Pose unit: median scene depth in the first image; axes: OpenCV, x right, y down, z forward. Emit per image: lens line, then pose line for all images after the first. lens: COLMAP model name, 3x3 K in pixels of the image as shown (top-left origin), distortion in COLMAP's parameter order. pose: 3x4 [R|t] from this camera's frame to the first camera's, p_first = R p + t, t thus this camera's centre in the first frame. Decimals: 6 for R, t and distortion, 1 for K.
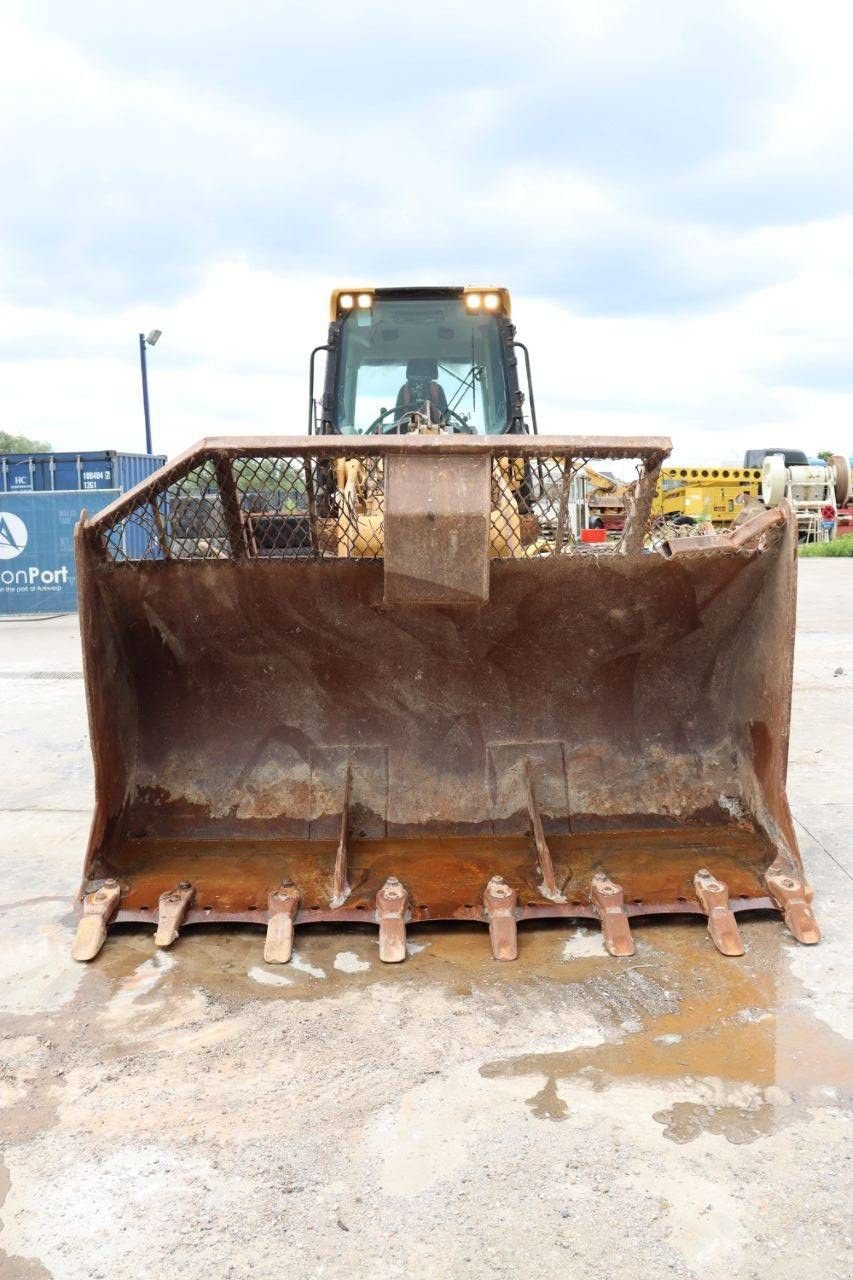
lens RADIAL K [[923.7, 0, 426.5], [0, 923.7, 640.0], [0, 0, 1]] dist [-0.109721, 0.001549]
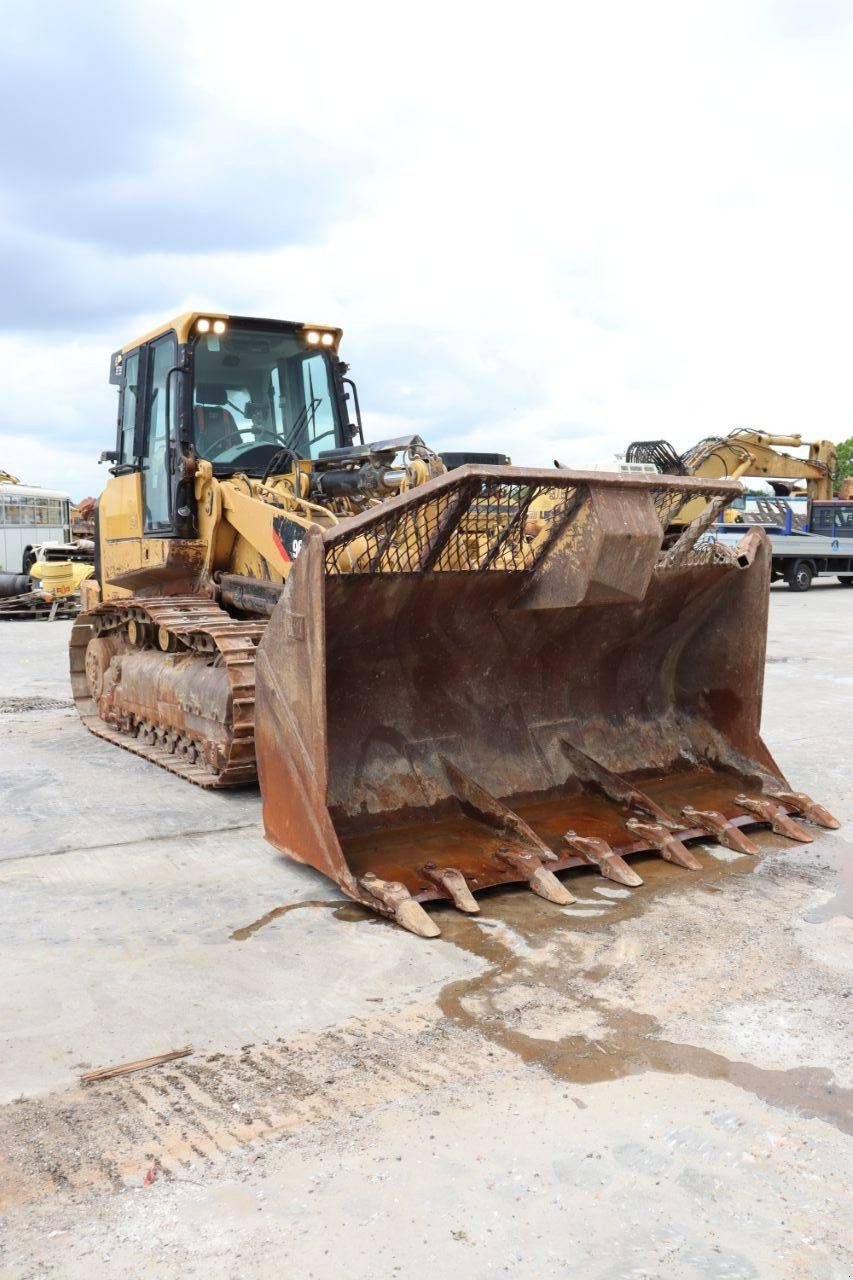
lens RADIAL K [[923.7, 0, 426.5], [0, 923.7, 640.0], [0, 0, 1]] dist [-0.109721, 0.001549]
pose [[0.873200, -0.044112, 0.485362, -0.634830], [0.056943, 0.998309, -0.011715, 0.007085], [-0.484024, 0.037867, 0.874235, 0.013811]]
